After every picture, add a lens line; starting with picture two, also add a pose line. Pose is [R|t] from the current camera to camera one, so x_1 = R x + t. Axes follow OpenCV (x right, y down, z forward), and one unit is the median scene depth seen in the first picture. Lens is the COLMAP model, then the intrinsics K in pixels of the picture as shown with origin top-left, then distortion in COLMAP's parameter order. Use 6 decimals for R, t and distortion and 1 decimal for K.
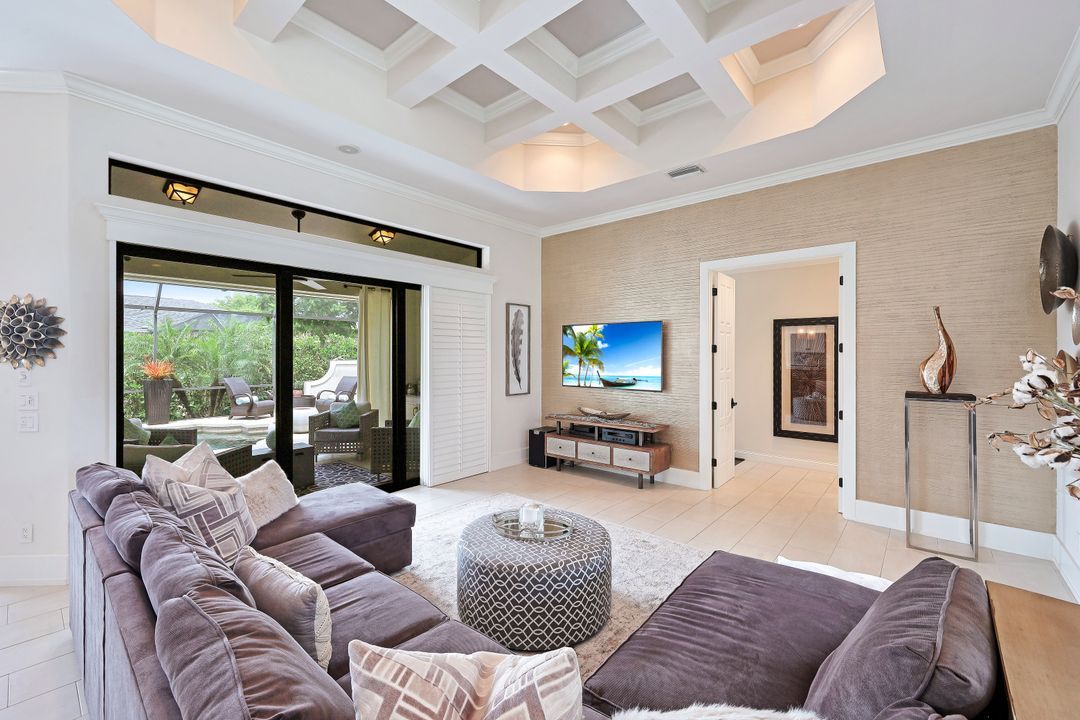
lens RADIAL K [[441.8, 0, 534.0], [0, 441.8, 354.6], [0, 0, 1]] dist [0.000001, -0.000126]
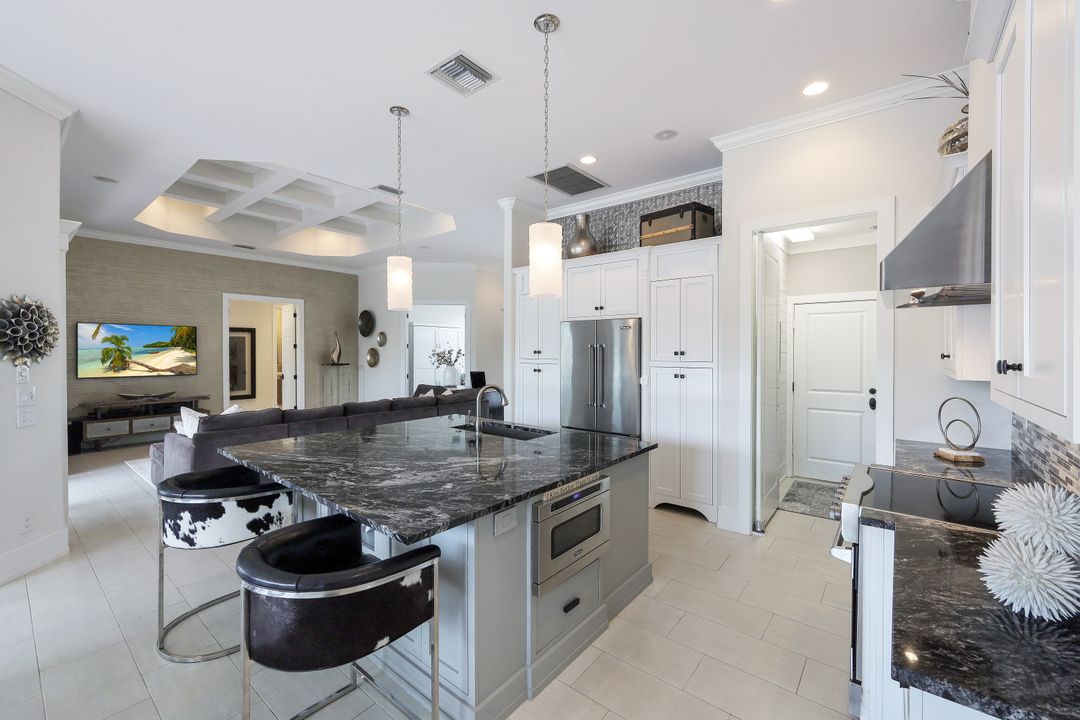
lens RADIAL K [[445.3, 0, 540.5], [0, 445.3, 355.9], [0, 0, 1]] dist [-0.000710, 0.000104]
pose [[-0.043955, -0.017364, 0.998883, -1.202827], [-0.003214, 0.999846, 0.017239, -0.007672], [-0.999028, -0.002453, -0.044004, -0.091854]]
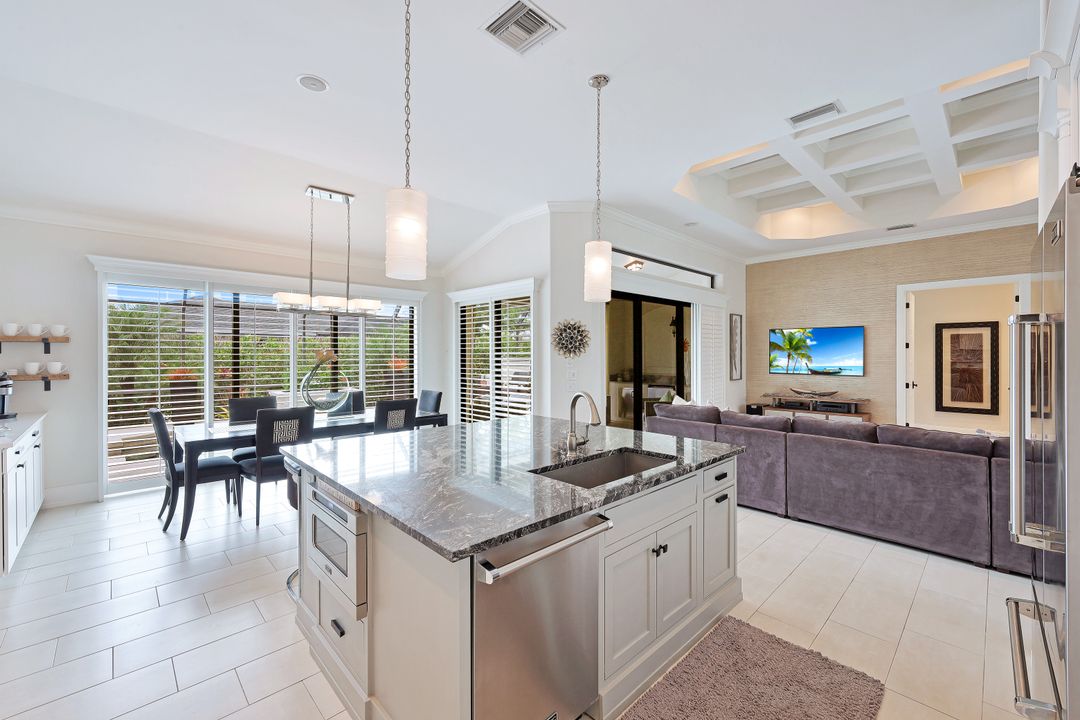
lens RADIAL K [[441.8, 0, 534.0], [0, 441.8, 354.6], [0, 0, 1]] dist [0.000001, -0.000126]
pose [[0.996044, -0.004763, -0.088731, -0.607784], [0.004814, 0.999988, 0.000358, 0.008802], [0.088728, -0.000784, 0.996056, -0.480905]]
